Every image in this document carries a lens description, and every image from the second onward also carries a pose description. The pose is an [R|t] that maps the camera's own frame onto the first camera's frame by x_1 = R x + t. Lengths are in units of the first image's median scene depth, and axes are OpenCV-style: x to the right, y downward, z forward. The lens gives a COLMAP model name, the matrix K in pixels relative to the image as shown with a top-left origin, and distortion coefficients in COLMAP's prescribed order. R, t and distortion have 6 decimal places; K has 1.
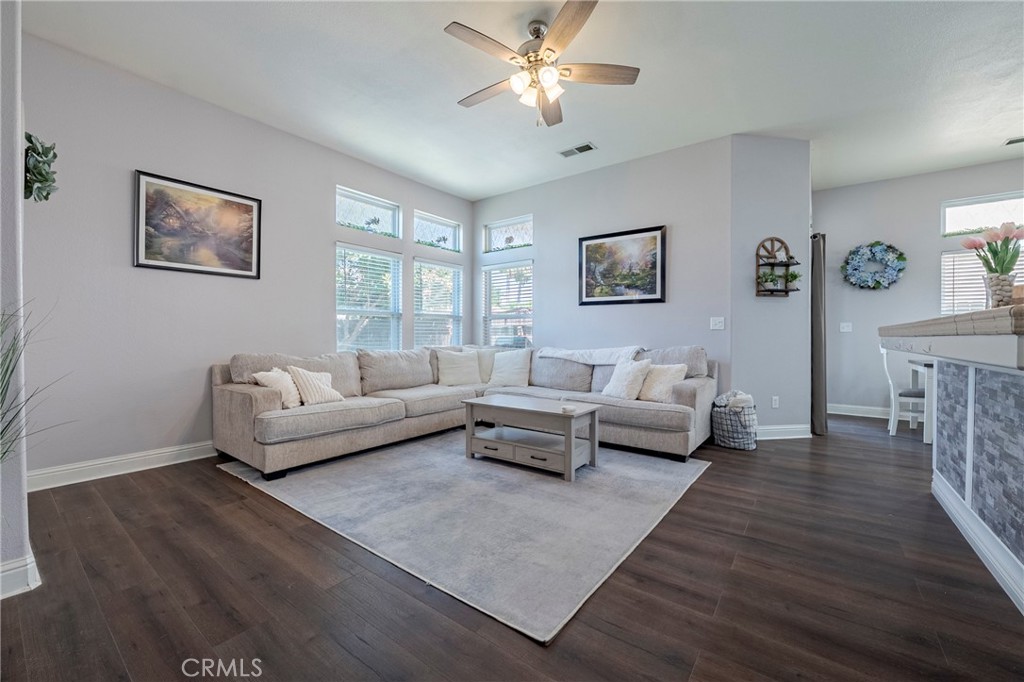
lens RADIAL K [[407.3, 0, 512.8], [0, 407.3, 340.5], [0, 0, 1]] dist [-0.011036, -0.000236]
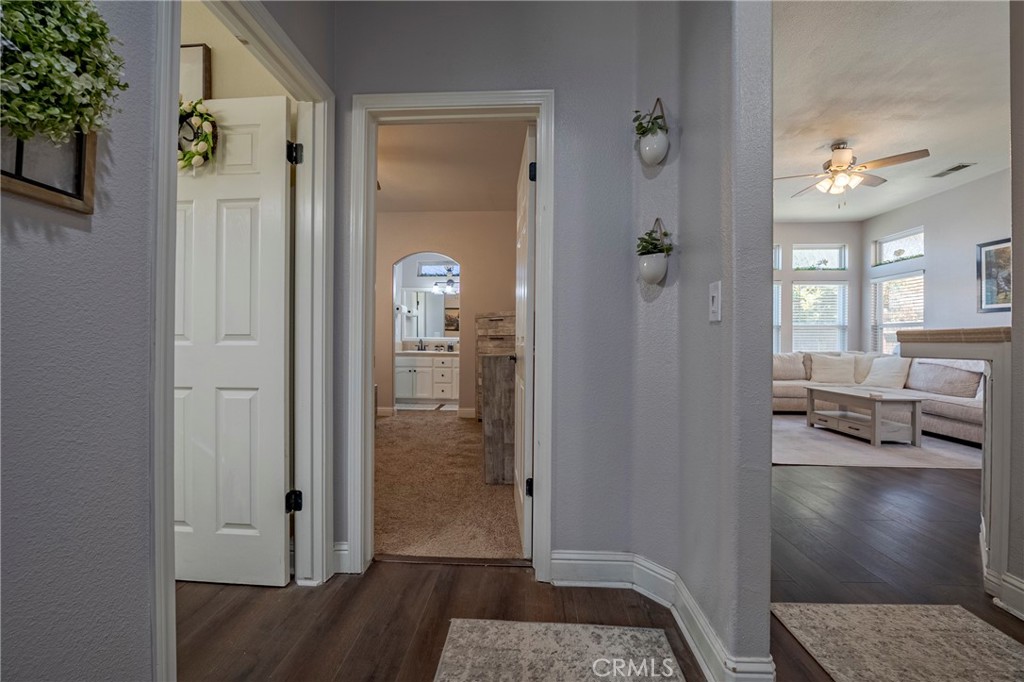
lens RADIAL K [[407.3, 0, 515.2], [0, 407.3, 339.9], [0, 0, 1]] dist [-0.011036, -0.000236]
pose [[0.563767, 0.001720, -0.825932, 0.330831], [-0.014996, 0.999854, -0.008154, 0.003990], [0.825798, 0.016983, 0.563711, -0.462655]]
